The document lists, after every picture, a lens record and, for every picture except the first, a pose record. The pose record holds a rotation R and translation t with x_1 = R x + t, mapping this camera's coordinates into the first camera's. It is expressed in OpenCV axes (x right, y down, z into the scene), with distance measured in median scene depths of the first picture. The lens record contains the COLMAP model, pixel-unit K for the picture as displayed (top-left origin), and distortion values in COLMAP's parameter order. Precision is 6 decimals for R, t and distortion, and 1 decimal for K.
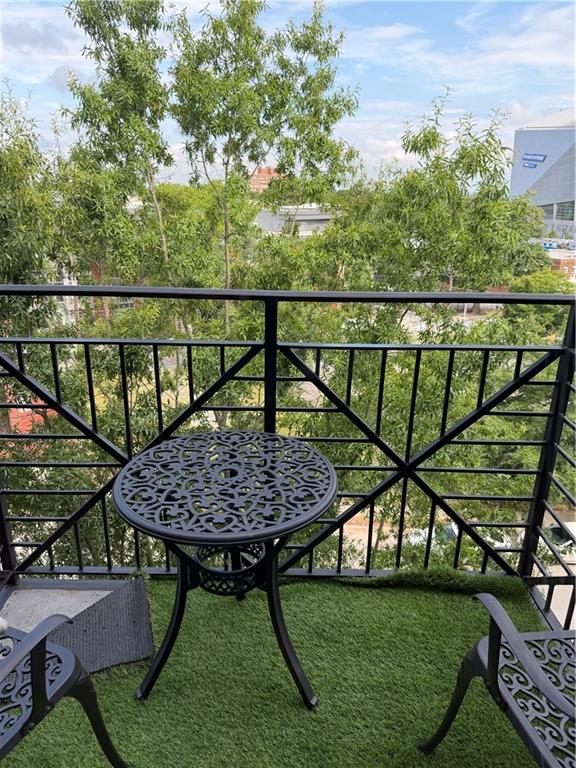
lens RADIAL K [[541.1, 0, 284.8], [0, 541.1, 388.5], [0, 0, 1]] dist [0.119473, -0.172445]
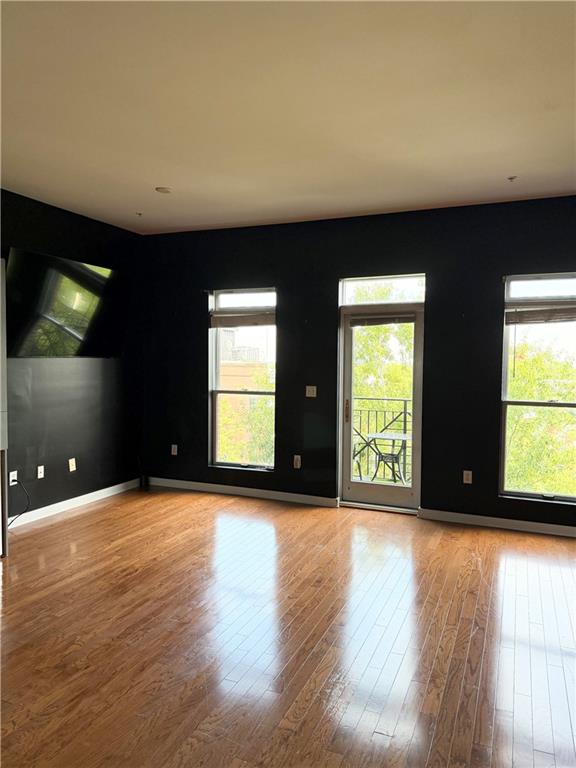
lens RADIAL K [[541.1, 0, 284.8], [0, 541.1, 388.5], [0, 0, 1]] dist [0.119473, -0.172445]
pose [[0.920649, 0.007310, -0.390323, 0.208623], [-0.124992, 0.952713, -0.276975, 0.283482], [0.369841, 0.303784, 0.878028, -0.846741]]
